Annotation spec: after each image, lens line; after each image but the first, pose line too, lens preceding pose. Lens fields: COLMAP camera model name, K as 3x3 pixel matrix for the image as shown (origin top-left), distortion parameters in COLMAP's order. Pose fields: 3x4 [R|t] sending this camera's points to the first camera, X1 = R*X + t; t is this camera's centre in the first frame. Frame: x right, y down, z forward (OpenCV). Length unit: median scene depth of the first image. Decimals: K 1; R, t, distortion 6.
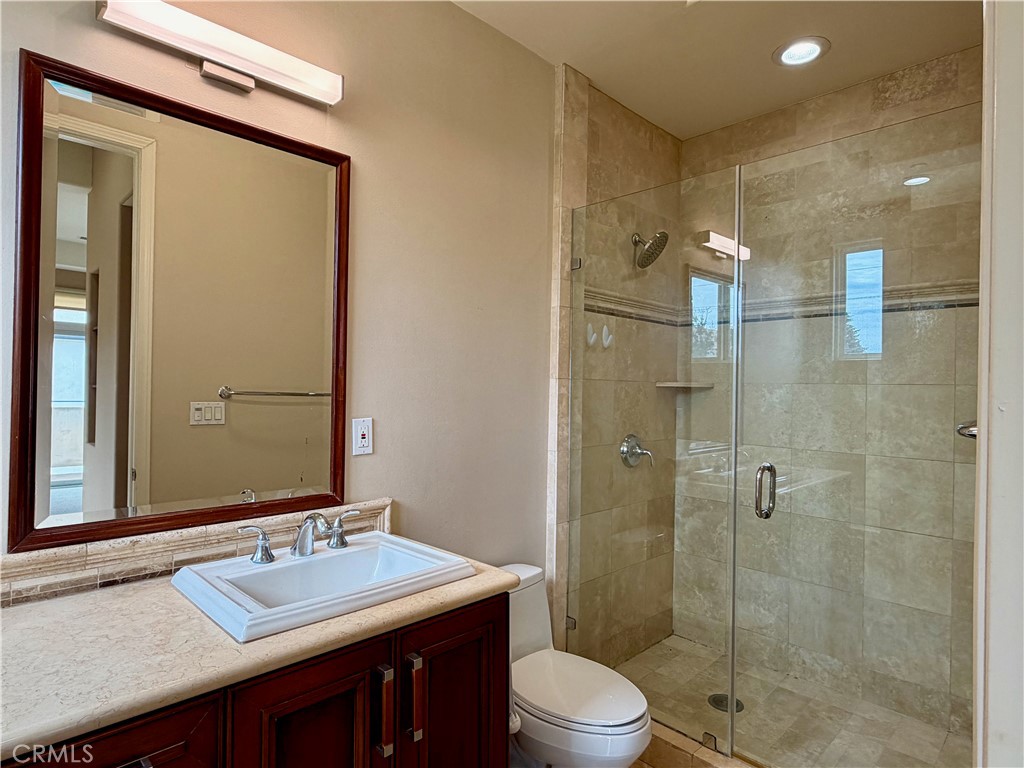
lens RADIAL K [[578.4, 0, 512.0], [0, 578.4, 384.0], [0, 0, 1]] dist [0.000674, 0.001415]
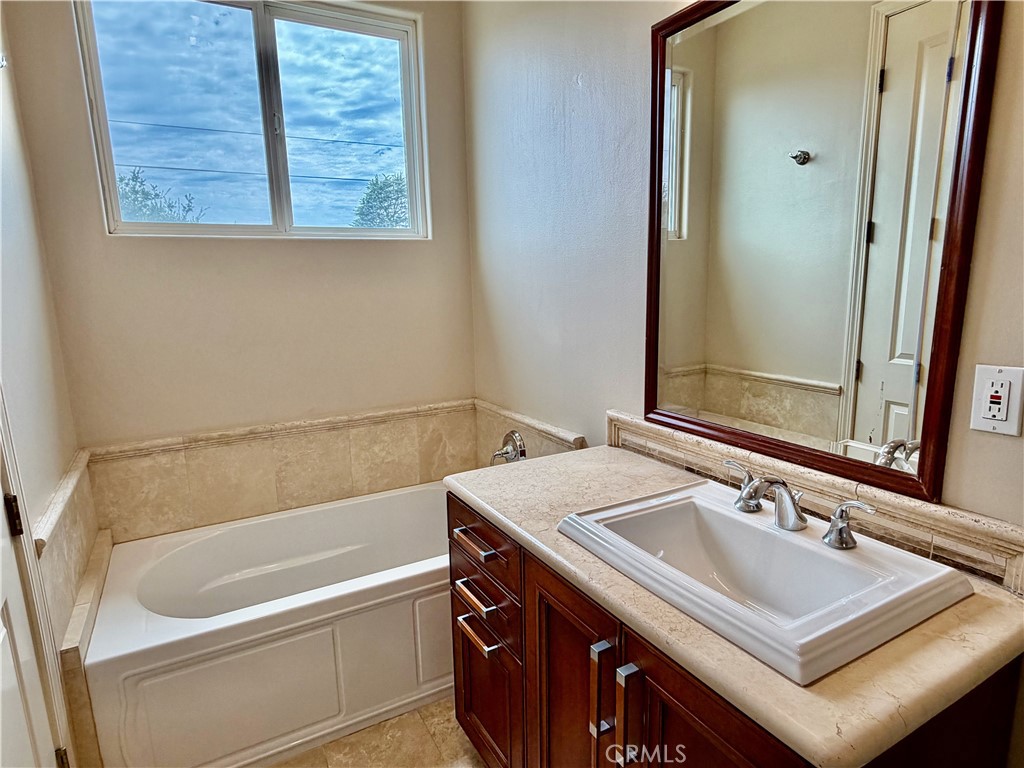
lens RADIAL K [[578.4, 0, 512.0], [0, 578.4, 384.0], [0, 0, 1]] dist [0.000674, 0.001415]
pose [[-0.258258, 0.163909, -0.952070, 0.438254], [0.021999, 0.986244, 0.163825, -0.025461], [0.965825, 0.021364, -0.258311, 0.847667]]
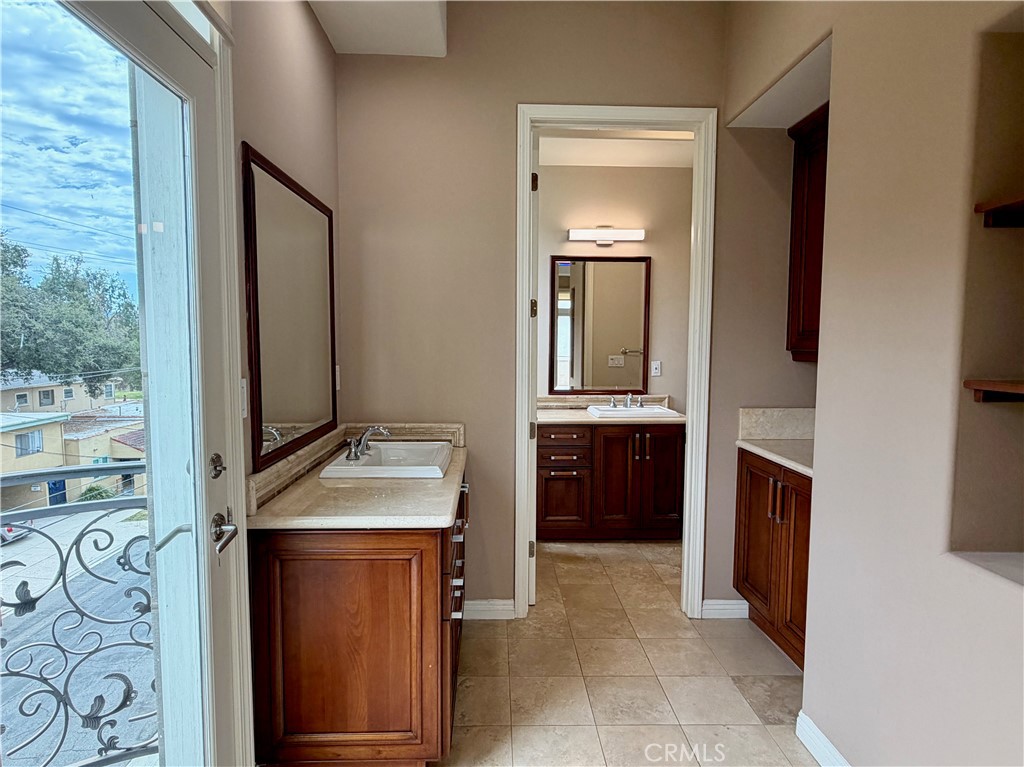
lens RADIAL K [[578.4, 0, 512.0], [0, 578.4, 383.5], [0, 0, 1]] dist [0.000674, 0.001415]
pose [[0.738619, 0.040131, -0.672928, 1.133006], [0.007053, 0.997712, 0.067240, -0.020233], [0.674086, -0.054411, 0.736646, -1.473996]]
